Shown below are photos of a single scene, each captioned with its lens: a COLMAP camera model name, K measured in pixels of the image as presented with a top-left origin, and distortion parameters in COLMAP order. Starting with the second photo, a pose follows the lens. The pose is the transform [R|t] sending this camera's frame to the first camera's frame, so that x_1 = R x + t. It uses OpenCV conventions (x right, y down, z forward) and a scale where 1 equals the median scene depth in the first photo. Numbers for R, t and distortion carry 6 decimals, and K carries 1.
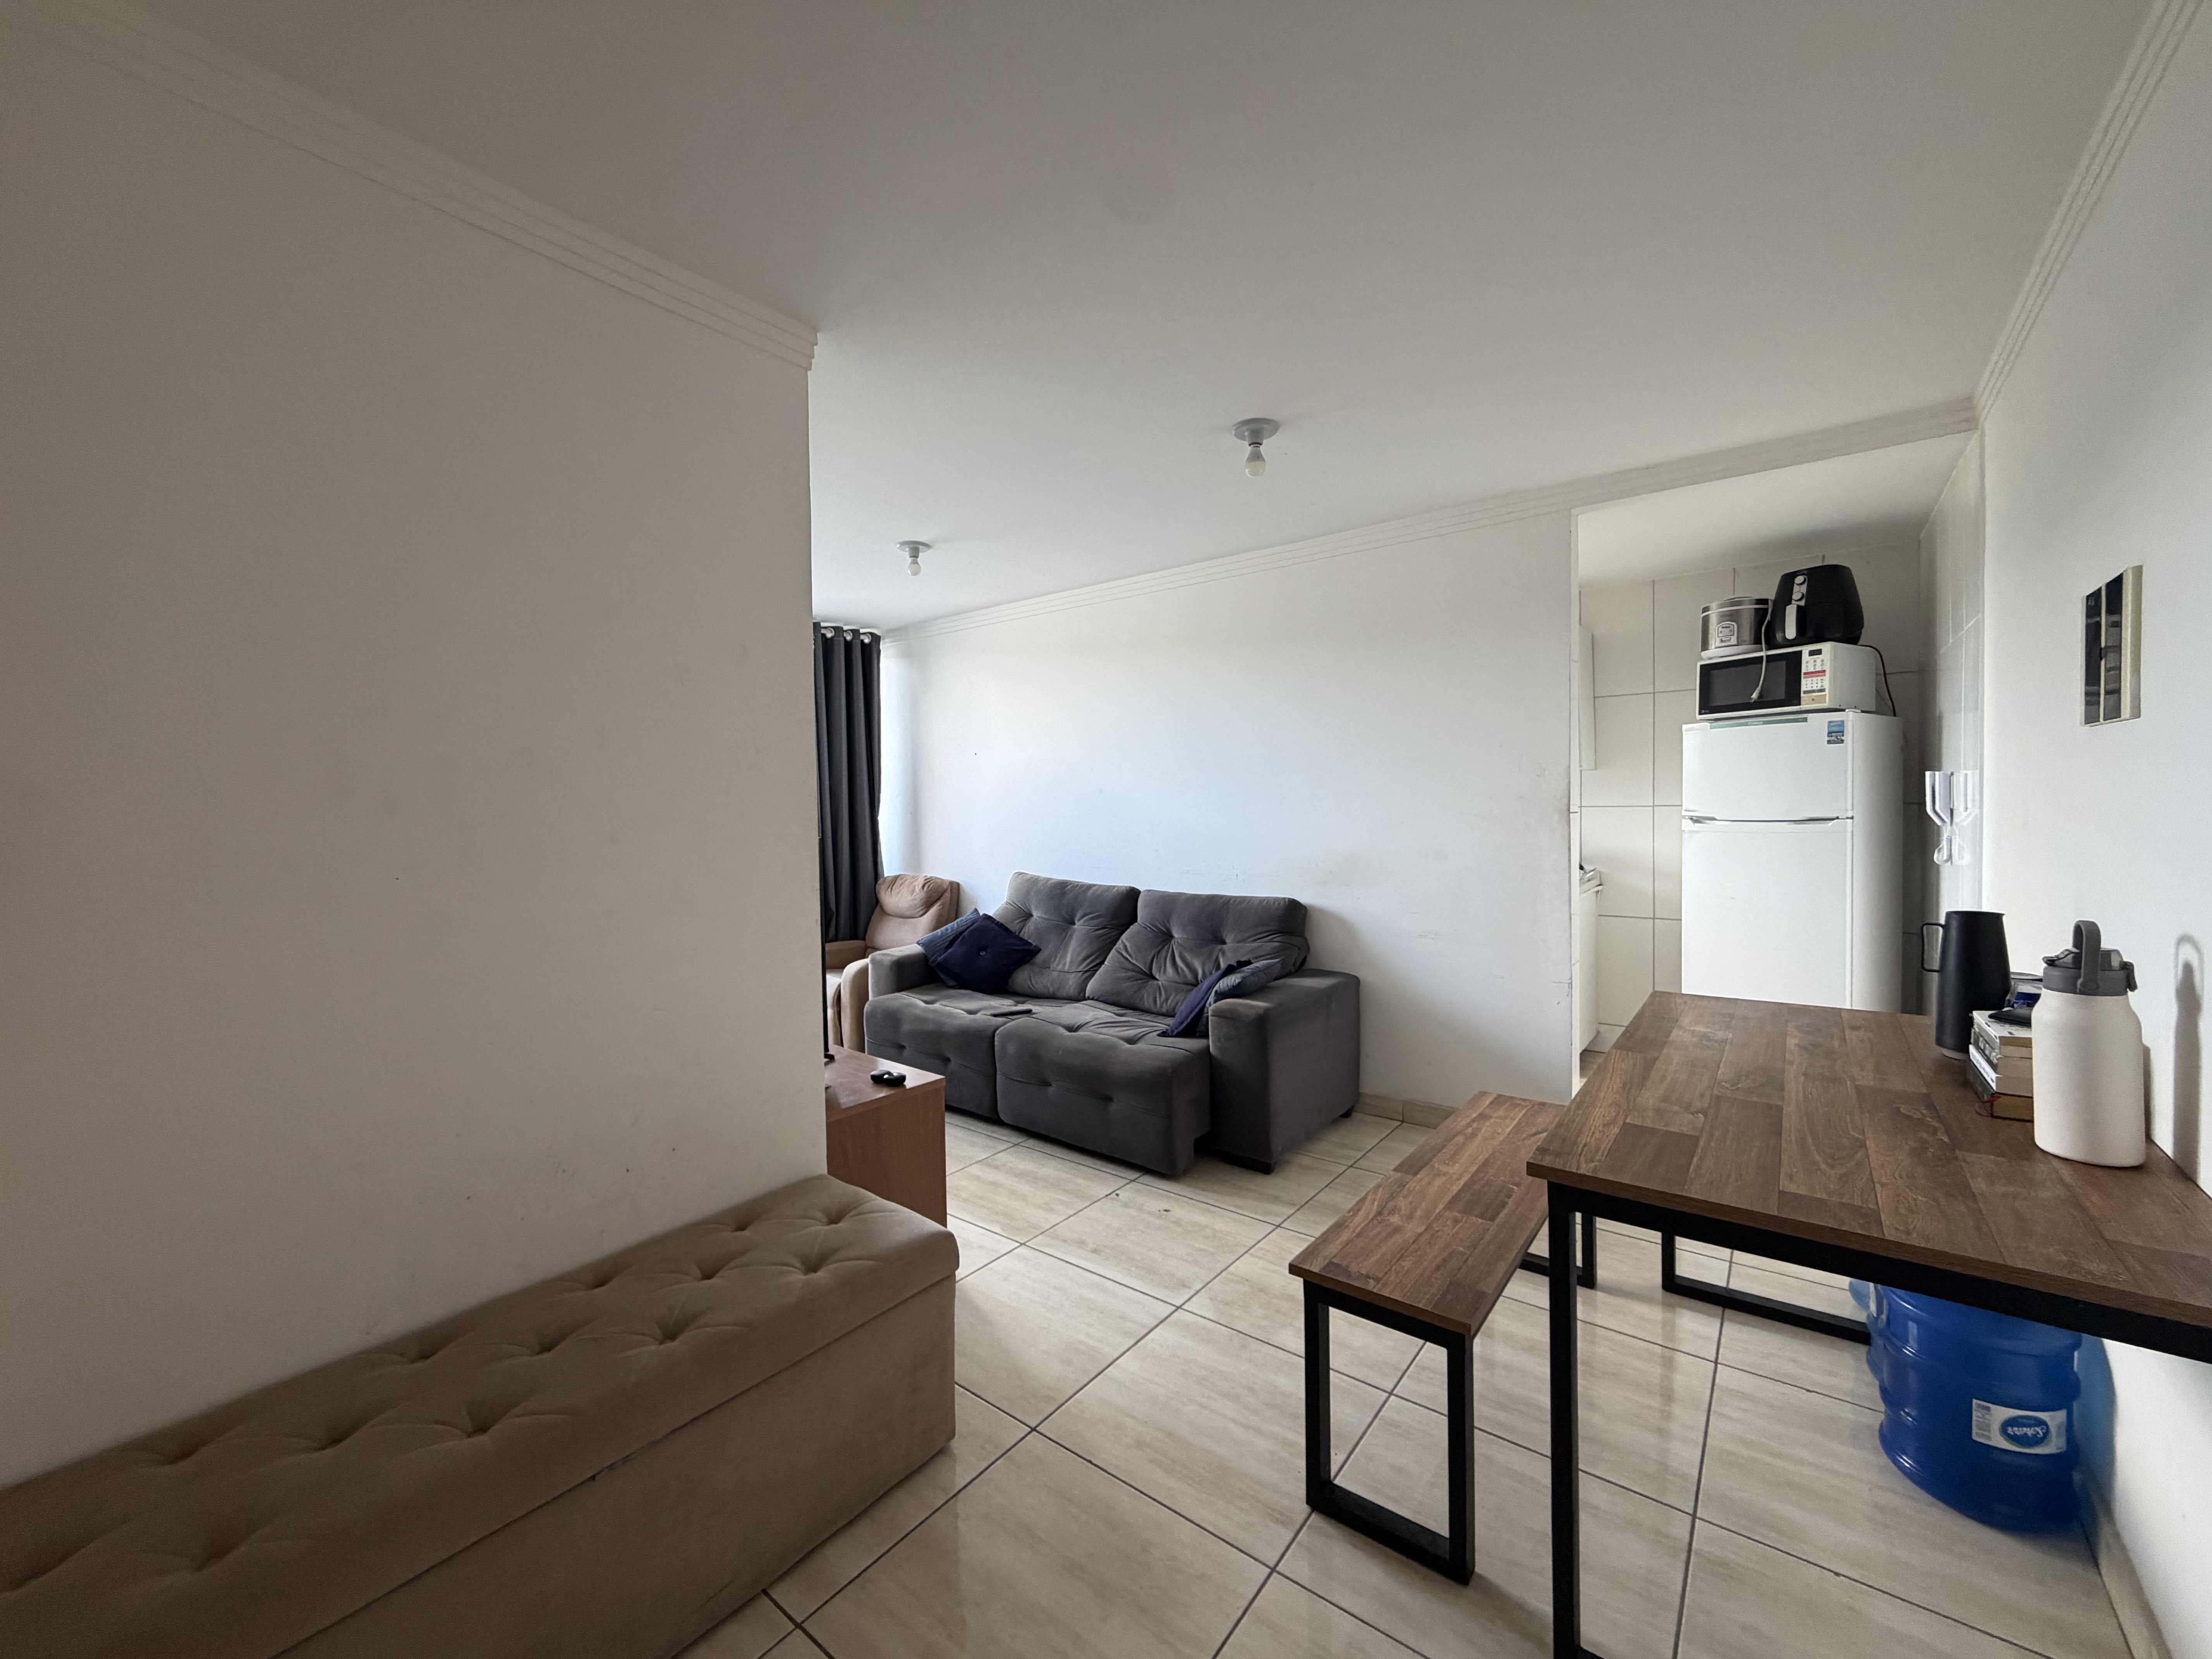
lens RADIAL K [[886.8, 0, 1106.0], [0, 886.8, 829.5], [0, 0, 1]] dist [-0.002468, -0.000664]
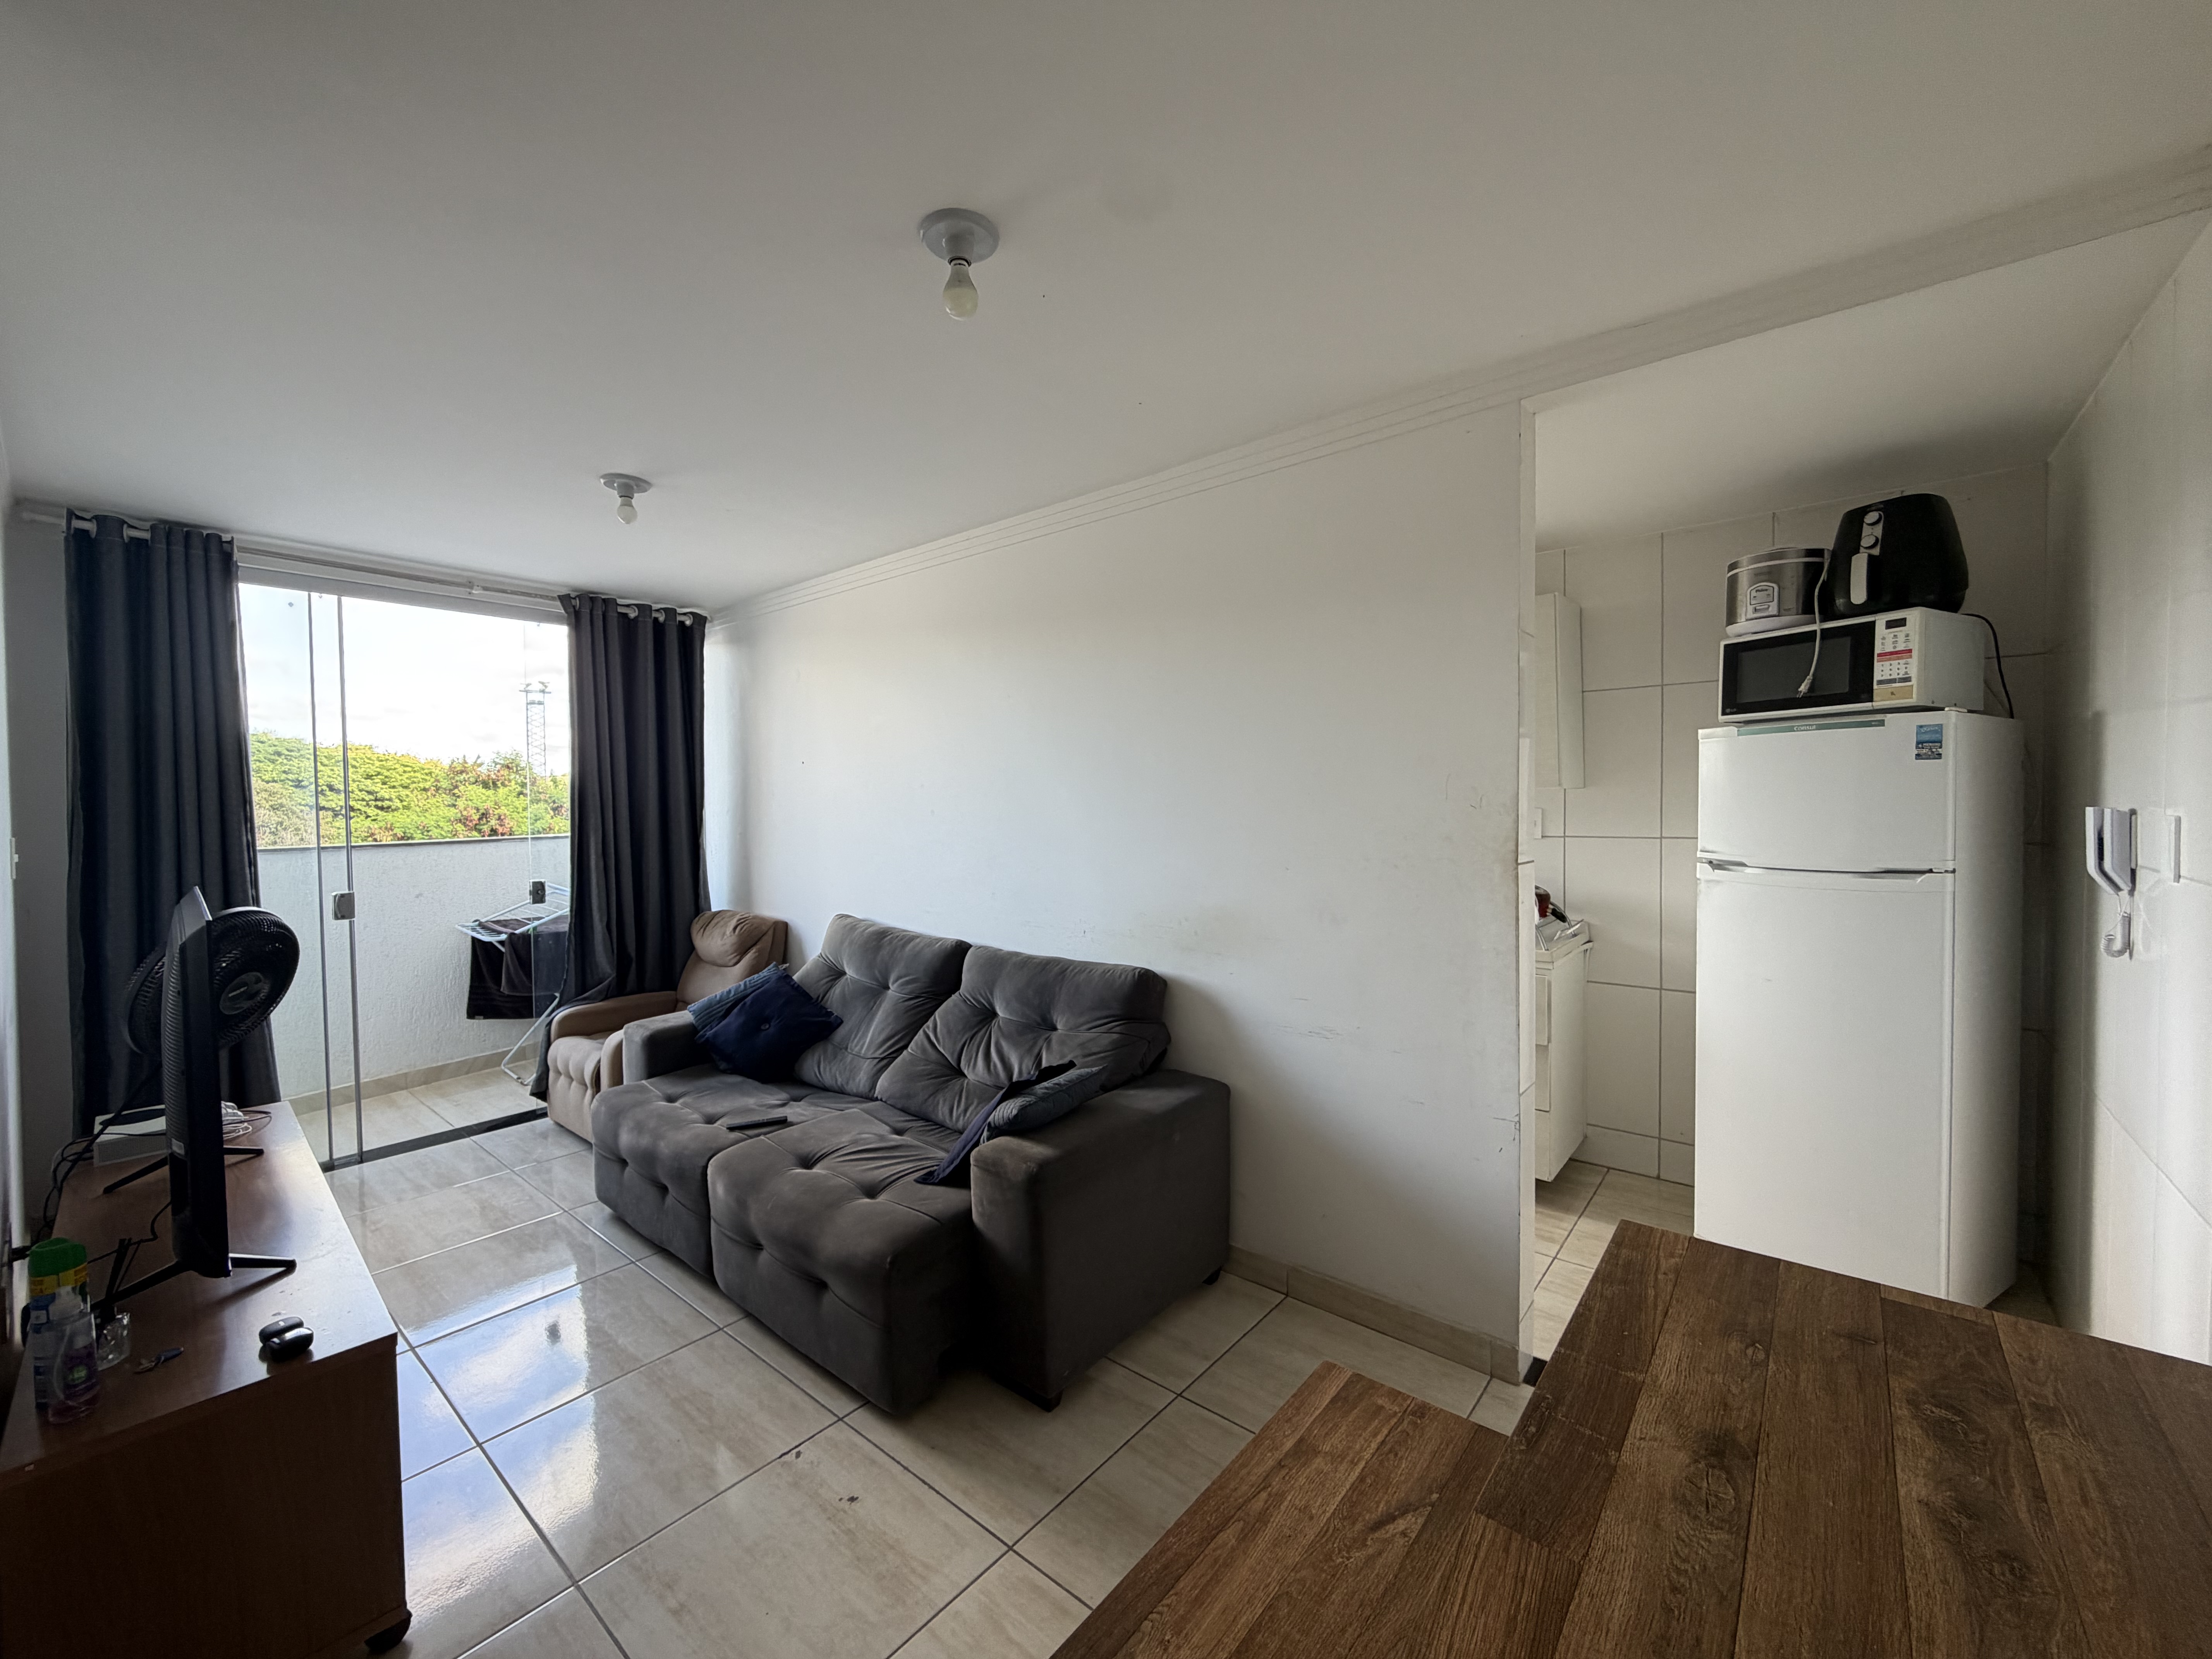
lens RADIAL K [[886.8, 0, 1106.0], [0, 886.8, 829.5], [0, 0, 1]] dist [-0.002468, -0.000664]
pose [[0.999646, 0.004973, -0.026140, 0.202825], [-0.004938, 0.999987, 0.001368, -0.037930], [0.026147, -0.001238, 0.999657, 0.289072]]
